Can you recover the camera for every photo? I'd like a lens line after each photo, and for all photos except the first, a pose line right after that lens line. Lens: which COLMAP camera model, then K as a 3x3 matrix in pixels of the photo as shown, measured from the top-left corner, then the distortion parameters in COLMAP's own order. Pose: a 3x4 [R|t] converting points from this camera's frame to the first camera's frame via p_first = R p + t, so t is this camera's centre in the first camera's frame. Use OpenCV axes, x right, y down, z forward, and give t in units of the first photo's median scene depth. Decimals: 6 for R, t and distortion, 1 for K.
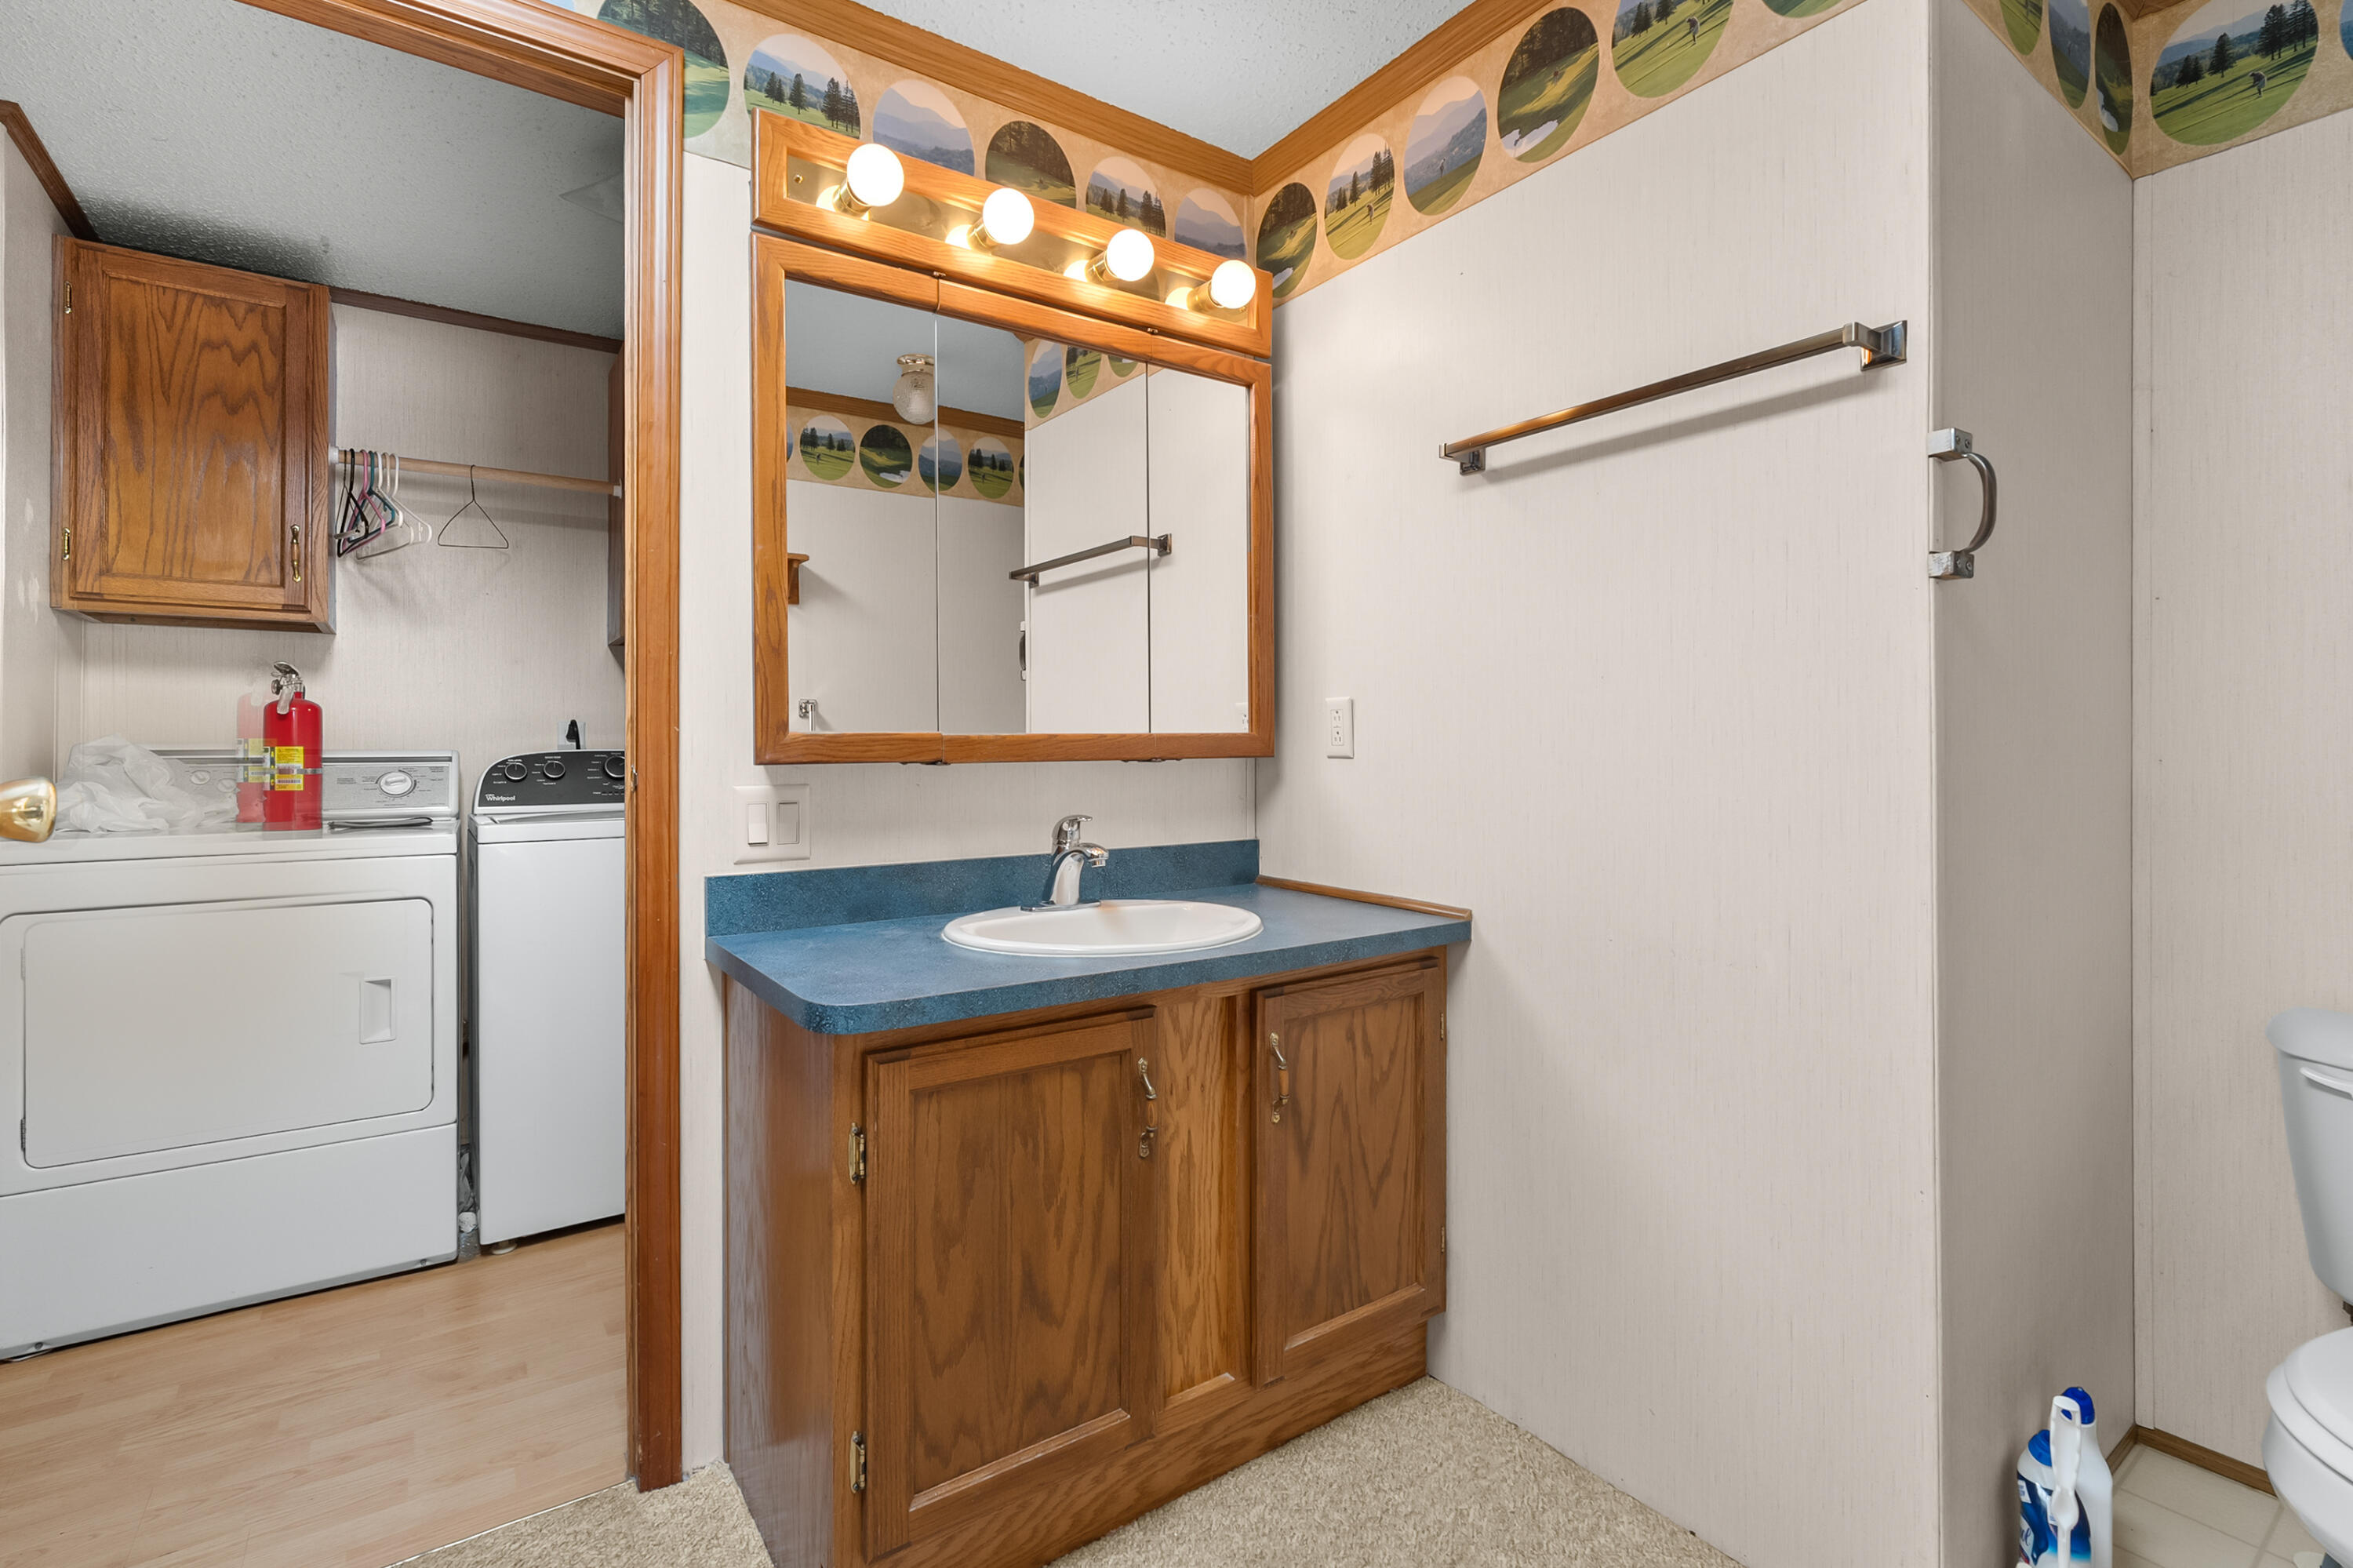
lens RADIAL K [[1063.4, 0, 1127.4], [0, 1063.4, 738.5], [0, 0, 1]] dist [-0.008706, 0.001392]
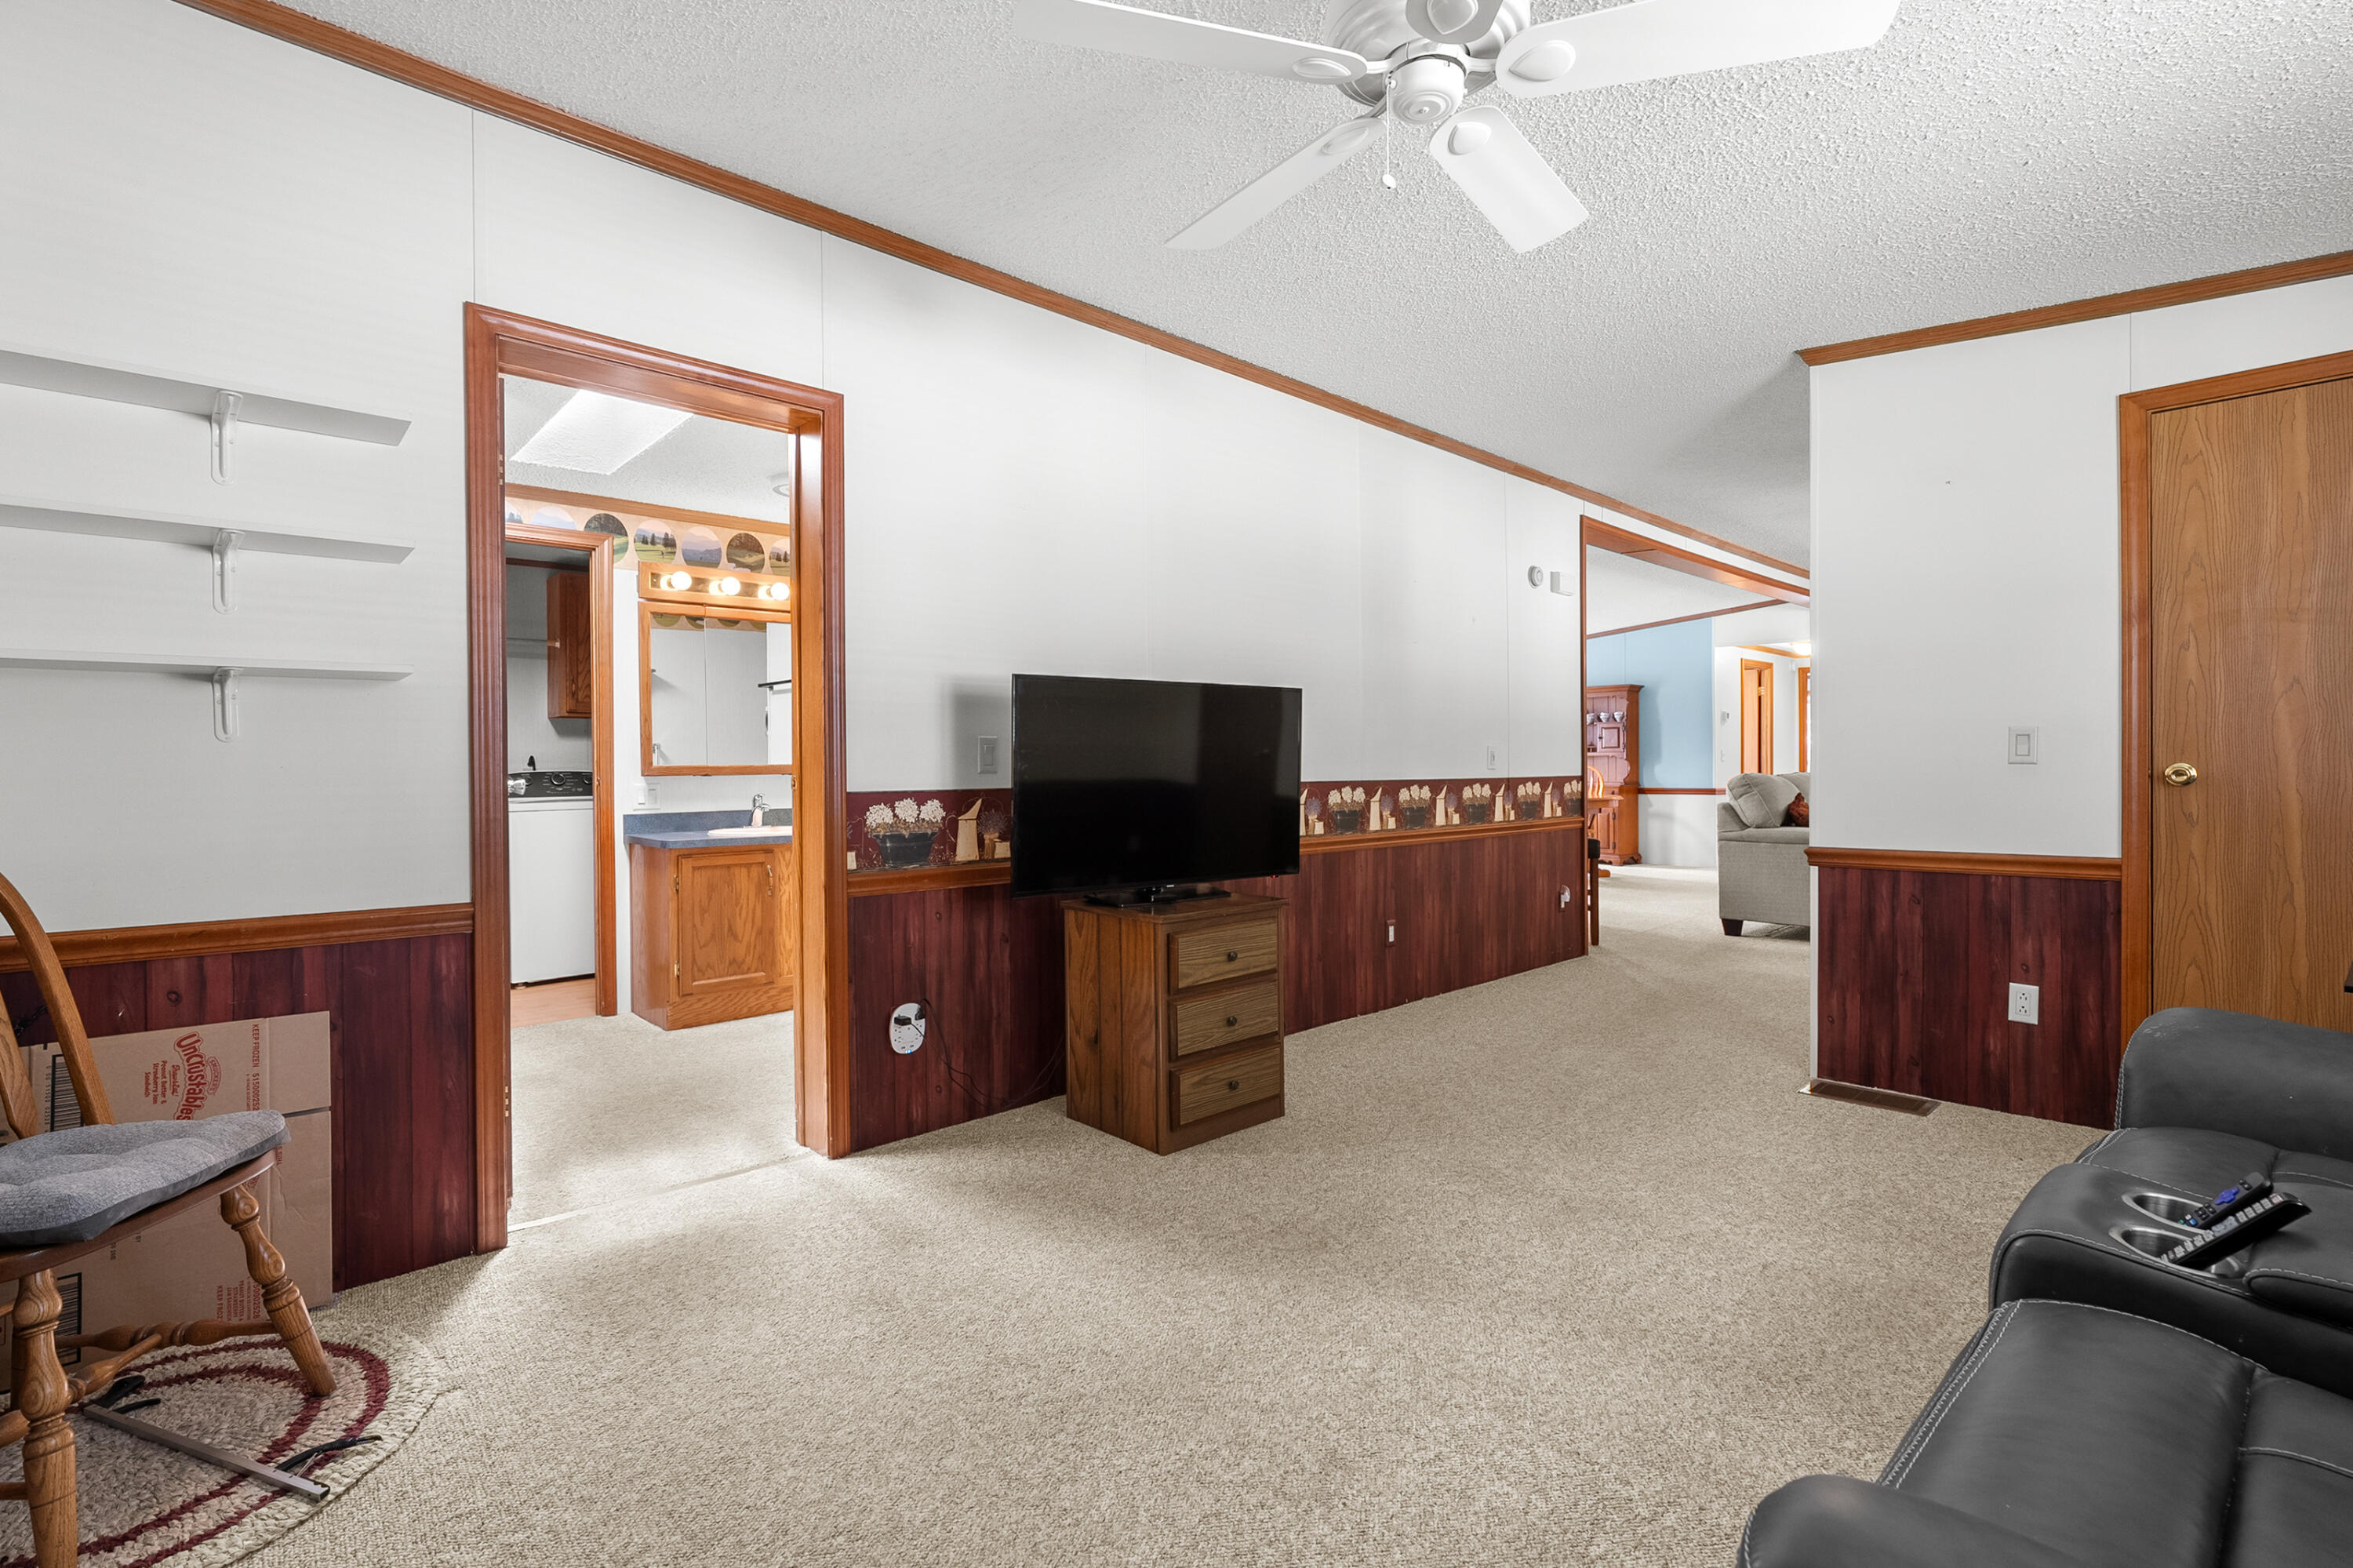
lens RADIAL K [[1063.4, 0, 1140.8], [0, 1063.4, 771.8], [0, 0, 1]] dist [-0.008706, 0.001392]
pose [[0.989089, -0.003602, 0.147277, 0.581103], [0.001558, 0.999901, 0.013992, -0.026017], [-0.147312, -0.013609, 0.988996, -2.088832]]
